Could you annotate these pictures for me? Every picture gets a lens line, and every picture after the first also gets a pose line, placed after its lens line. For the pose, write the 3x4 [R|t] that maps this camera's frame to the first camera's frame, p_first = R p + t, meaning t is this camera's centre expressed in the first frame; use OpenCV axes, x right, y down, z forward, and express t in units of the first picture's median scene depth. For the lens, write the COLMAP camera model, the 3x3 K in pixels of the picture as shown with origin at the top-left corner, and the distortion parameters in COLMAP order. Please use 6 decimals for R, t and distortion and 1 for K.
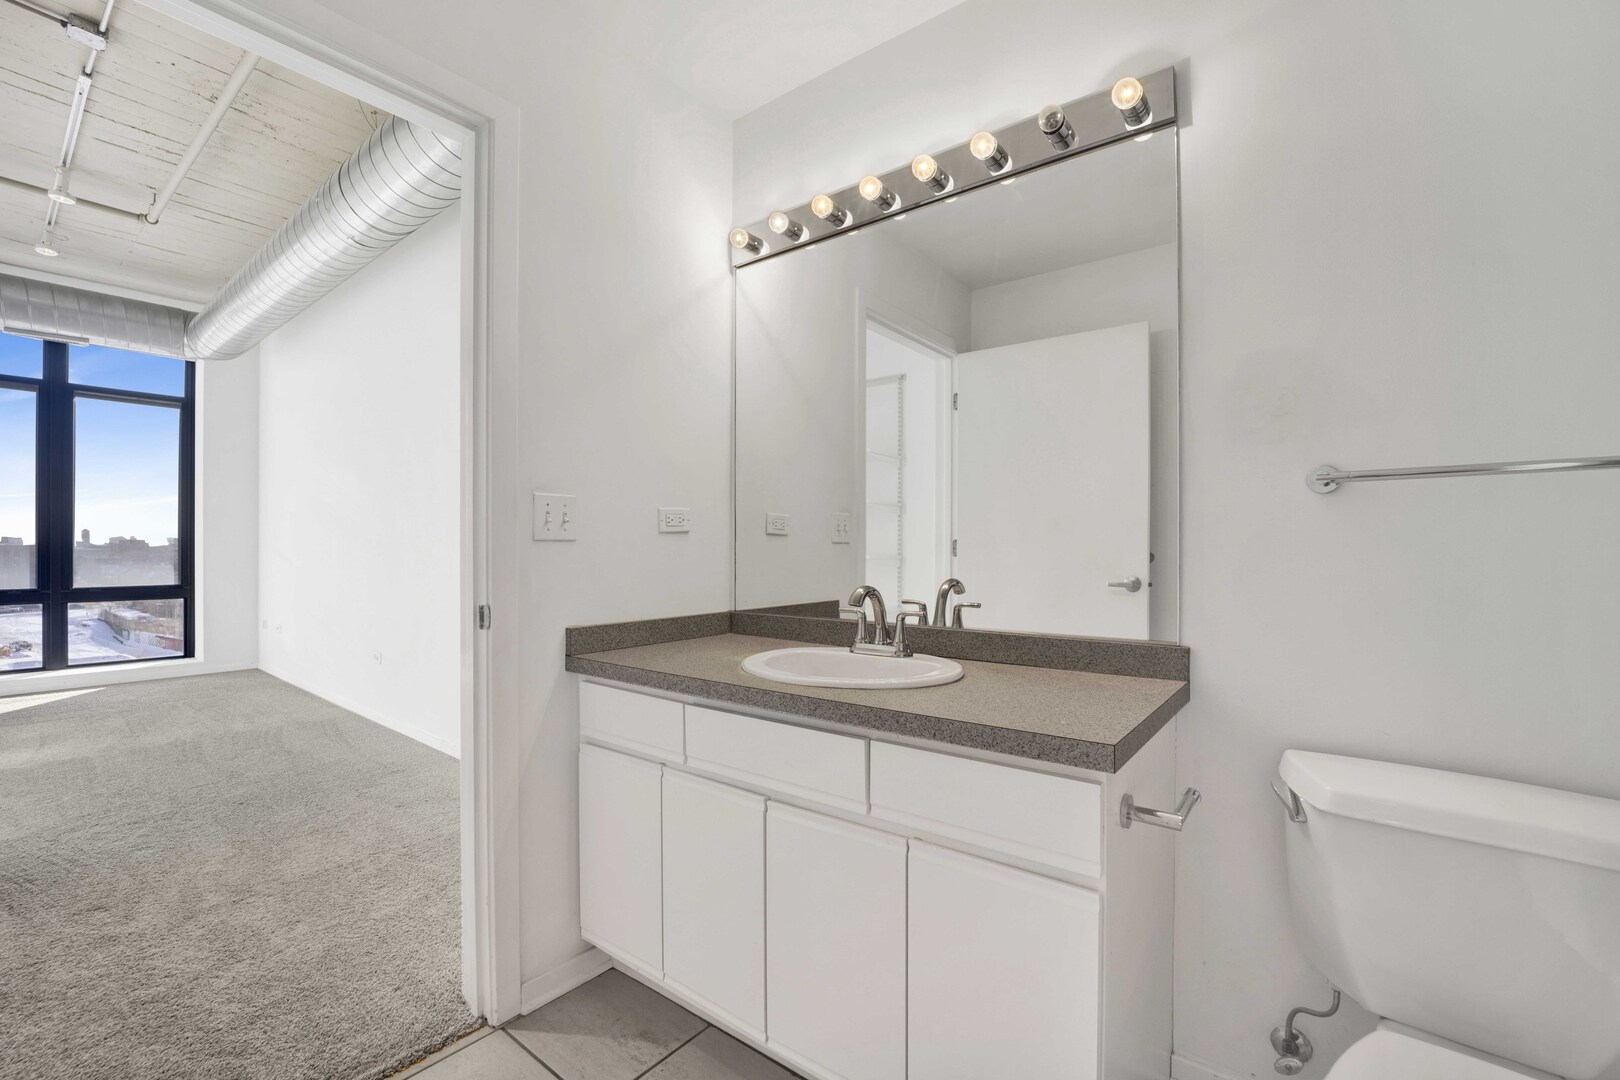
lens RADIAL K [[684.2, 0, 801.9], [0, 684.2, 550.7], [0, 0, 1]] dist [-0.016480, 0.000252]
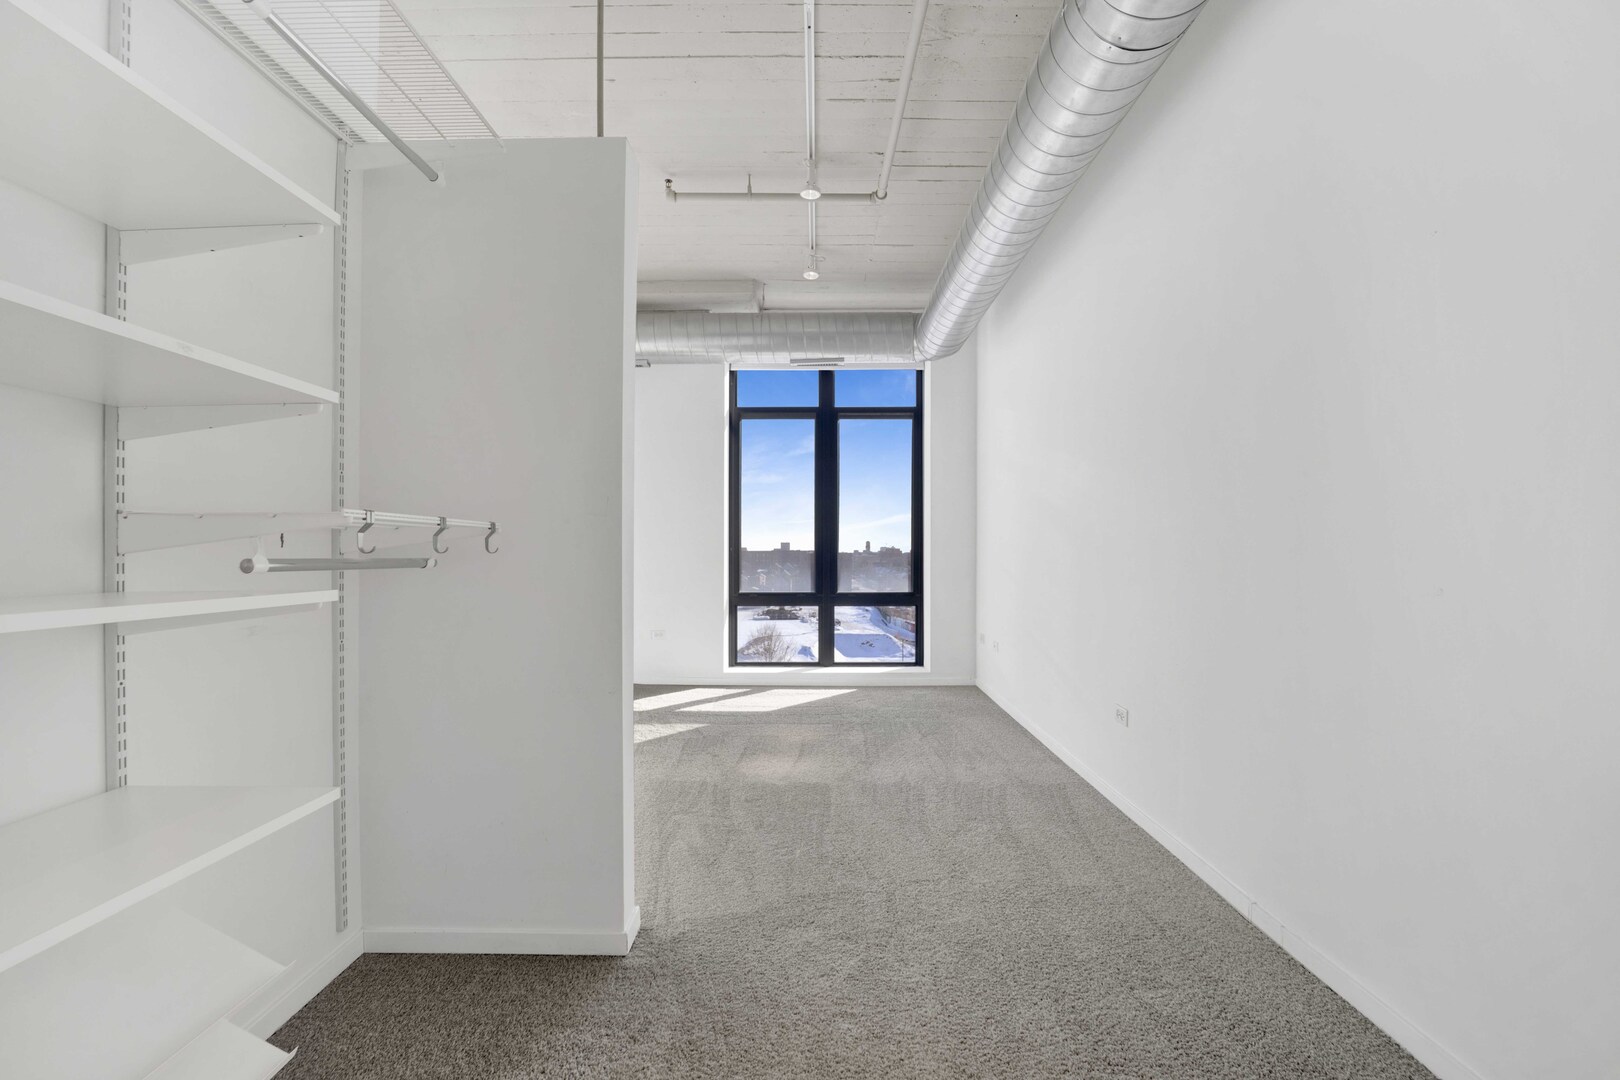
lens RADIAL K [[684.2, 0, 801.9], [0, 684.2, 550.7], [0, 0, 1]] dist [-0.016480, 0.000252]
pose [[0.608886, -0.004943, -0.793242, -0.244628], [-0.002513, 0.999964, -0.008160, -0.004086], [0.793254, 0.006962, 0.608852, 0.285291]]
